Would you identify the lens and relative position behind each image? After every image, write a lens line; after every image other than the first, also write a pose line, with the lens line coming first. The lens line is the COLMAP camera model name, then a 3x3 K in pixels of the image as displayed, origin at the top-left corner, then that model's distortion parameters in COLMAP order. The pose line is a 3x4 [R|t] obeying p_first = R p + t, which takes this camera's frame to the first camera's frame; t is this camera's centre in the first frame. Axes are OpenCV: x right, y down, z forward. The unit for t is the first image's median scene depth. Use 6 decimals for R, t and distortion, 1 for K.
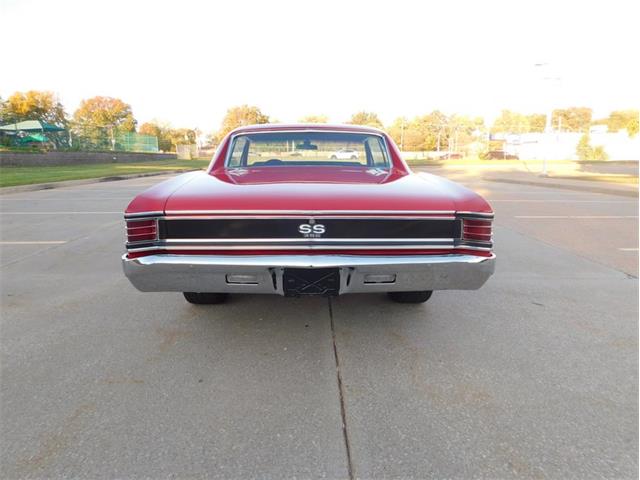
lens RADIAL K [[423.3, 0, 319.4], [0, 423.3, 244.8], [0, 0, 1]] dist [-0.082714, 0.068281]
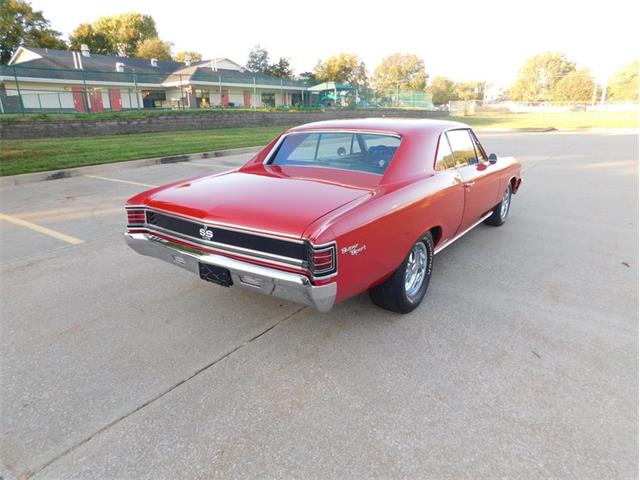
lens RADIAL K [[423.3, 0, 319.4], [0, 423.3, 244.8], [0, 0, 1]] dist [-0.082714, 0.068281]
pose [[0.795727, 0.174401, -0.580002, 0.616075], [-0.112438, 0.983535, 0.141482, -0.135911], [0.595127, -0.047366, 0.802235, 0.093996]]
